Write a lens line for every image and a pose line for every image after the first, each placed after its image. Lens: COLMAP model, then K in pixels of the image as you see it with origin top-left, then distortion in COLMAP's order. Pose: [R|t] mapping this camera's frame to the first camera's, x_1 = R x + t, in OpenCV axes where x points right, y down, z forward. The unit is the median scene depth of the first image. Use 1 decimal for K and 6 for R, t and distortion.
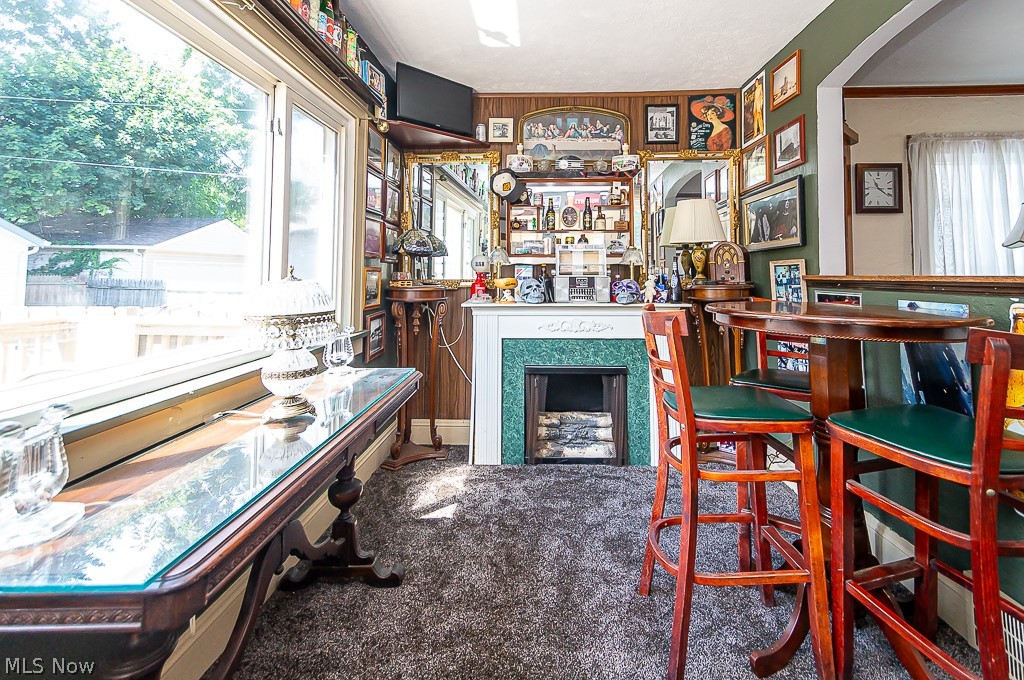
lens RADIAL K [[457.0, 0, 527.7], [0, 457.0, 252.0], [0, 0, 1]] dist [0.022503, -0.003181]
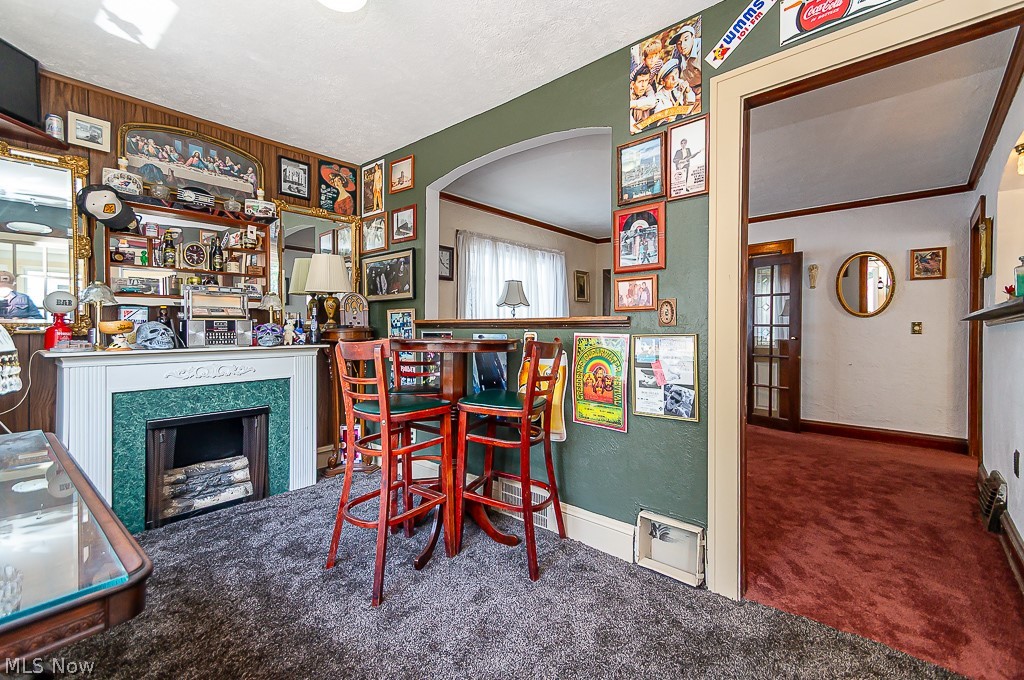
lens RADIAL K [[457.0, 0, 504.3], [0, 457.0, 334.9], [0, 0, 1]] dist [0.022503, -0.003181]
pose [[0.627613, -0.012055, 0.778432, -0.257814], [-0.037609, 0.998243, 0.045781, 0.017798], [-0.777617, -0.058009, 0.626057, -0.074288]]
